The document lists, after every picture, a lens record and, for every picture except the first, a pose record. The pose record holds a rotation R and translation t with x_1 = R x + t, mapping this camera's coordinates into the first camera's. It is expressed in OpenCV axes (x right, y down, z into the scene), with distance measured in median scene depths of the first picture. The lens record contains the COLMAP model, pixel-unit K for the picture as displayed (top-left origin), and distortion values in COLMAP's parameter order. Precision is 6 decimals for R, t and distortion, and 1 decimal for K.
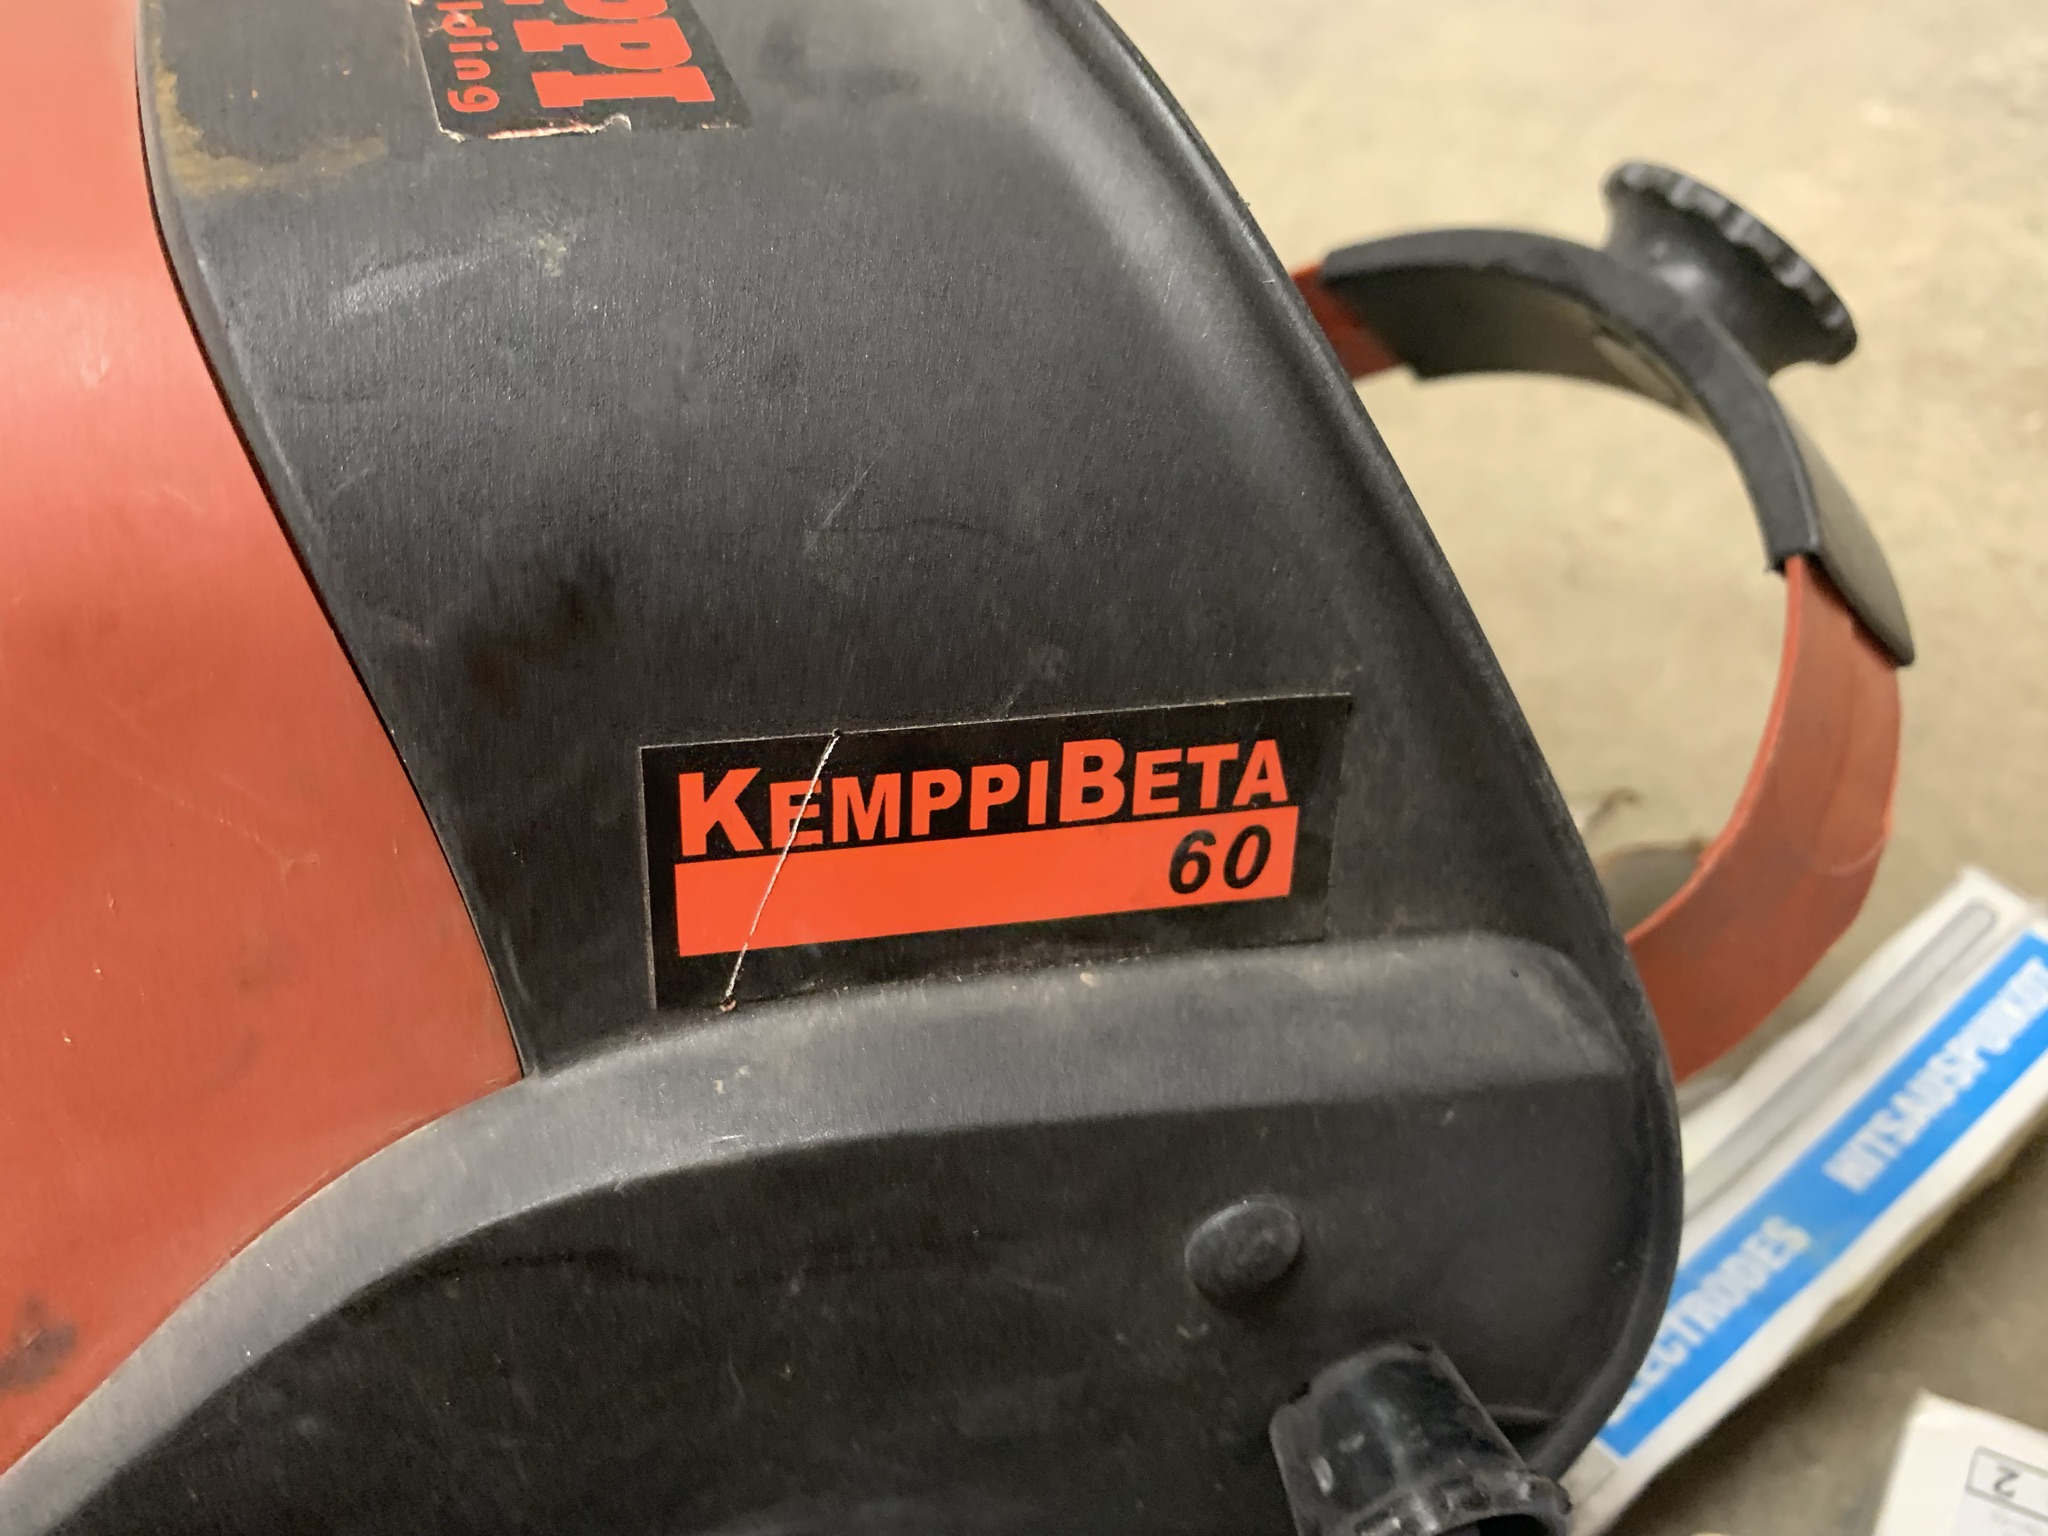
lens RADIAL K [[1733.2, 0, 1024.0], [0, 1733.2, 768.0], [0, 0, 1]] dist [0.029879, -0.070968]
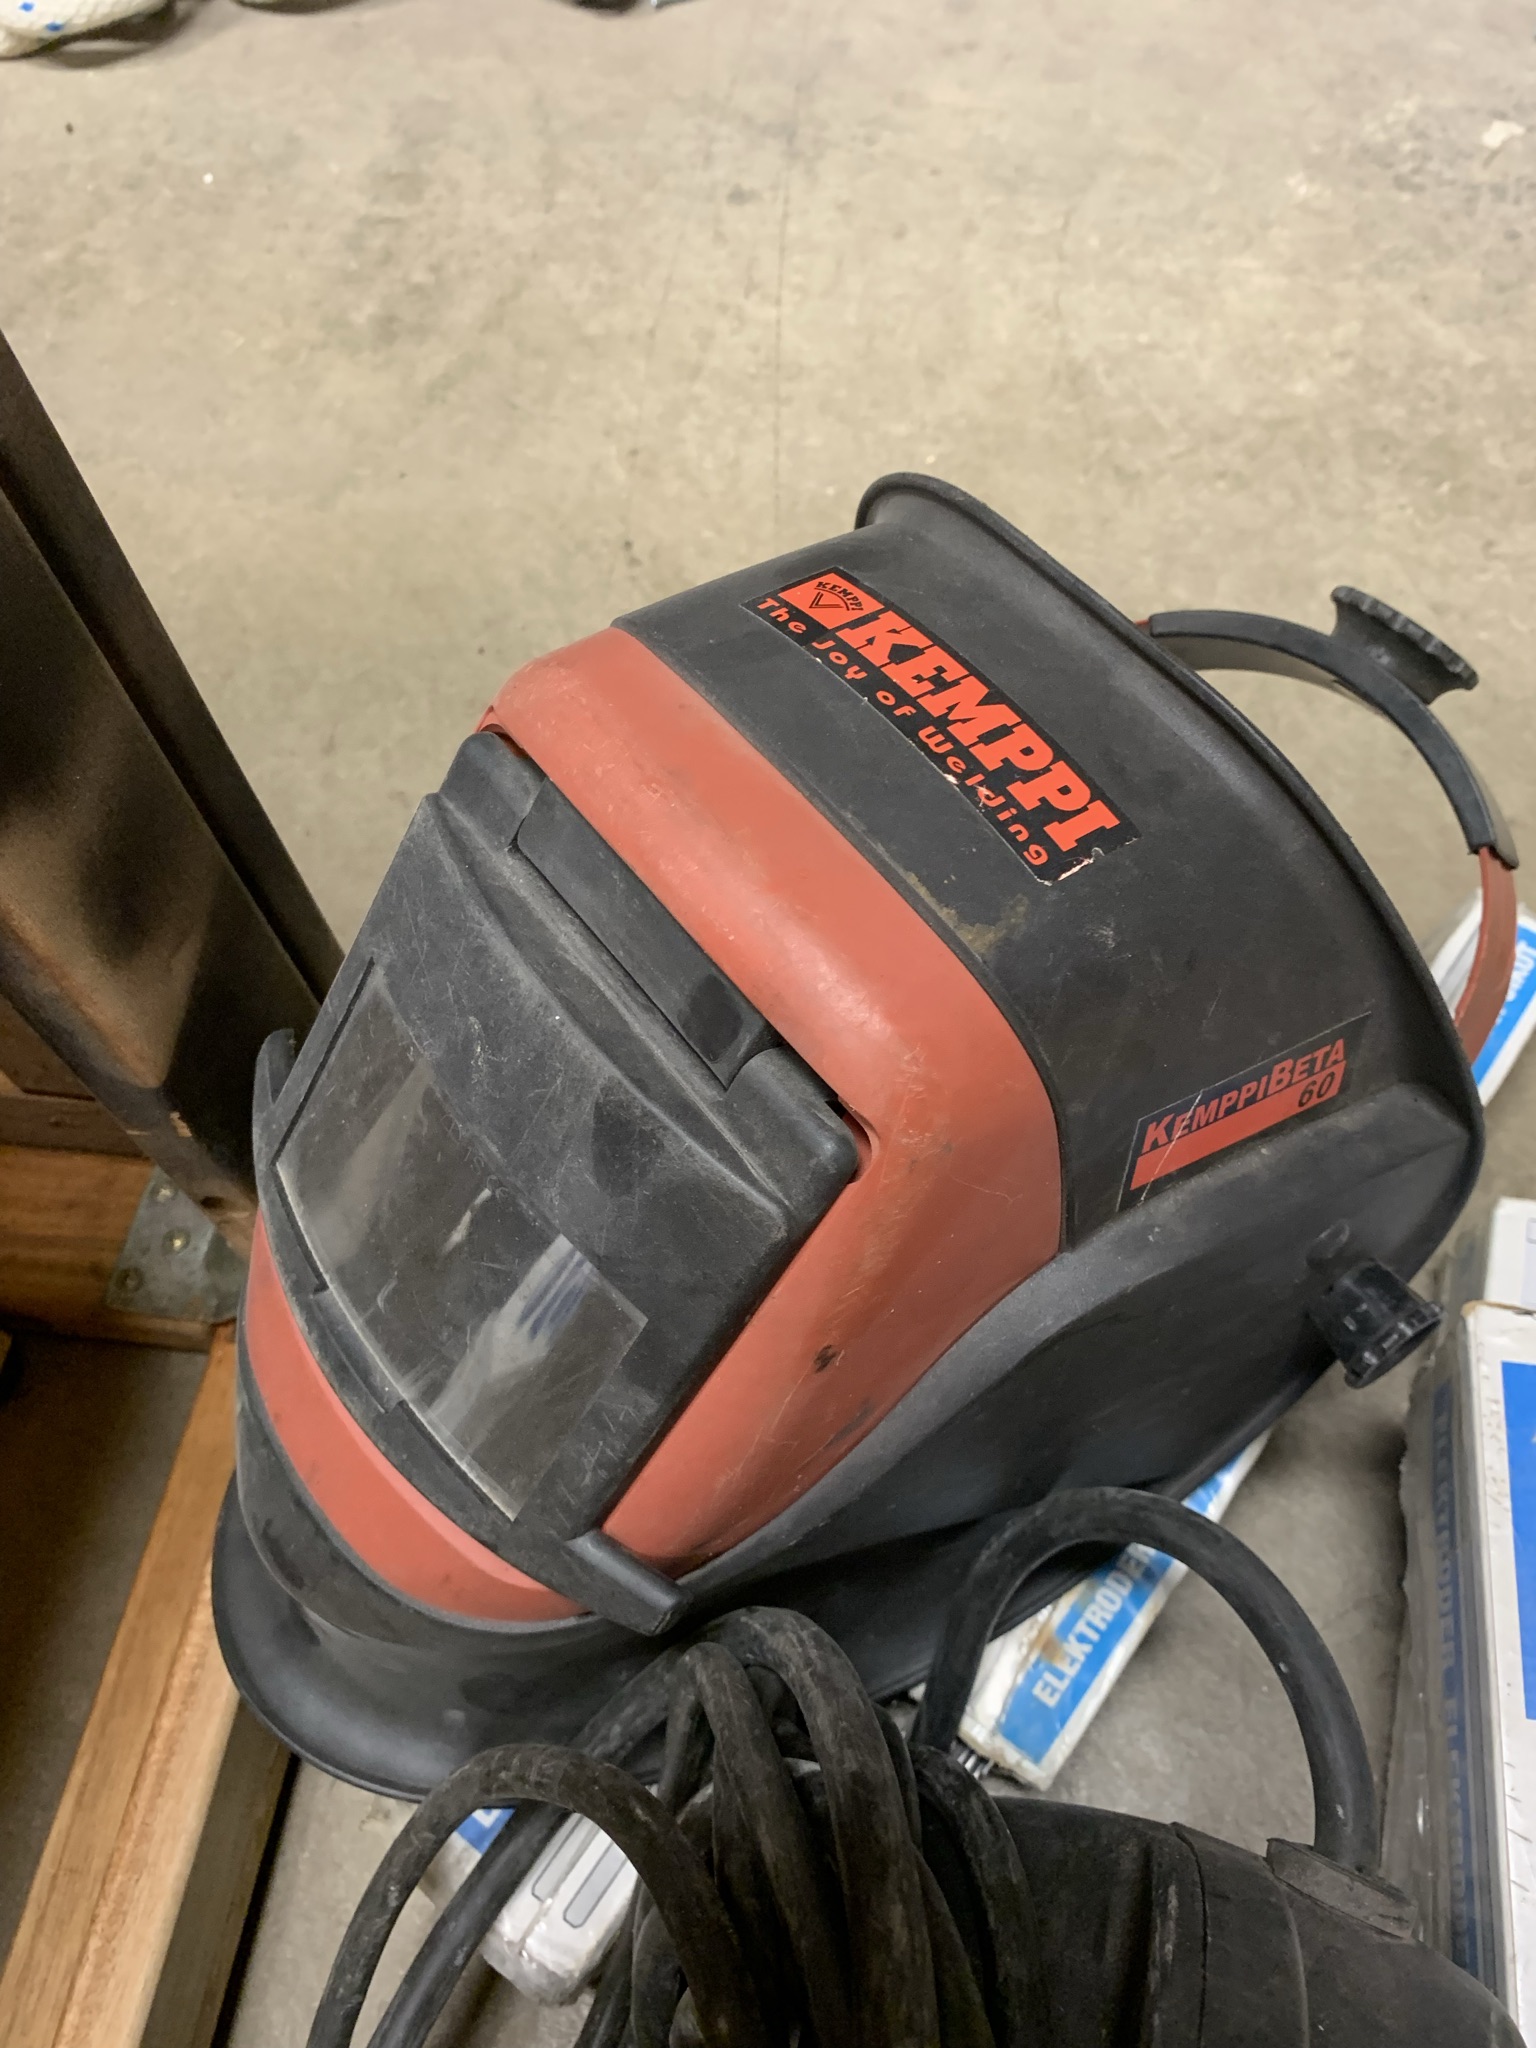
lens RADIAL K [[1811.9, 0, 768.0], [0, 1811.9, 1024.0], [0, 0, 1]] dist [-0.001413, 0.000726]
pose [[0.951321, -0.198678, 0.235618, -1.088095], [0.126968, 0.949243, 0.287779, -0.785343], [-0.280834, -0.243854, 0.928260, -0.945669]]
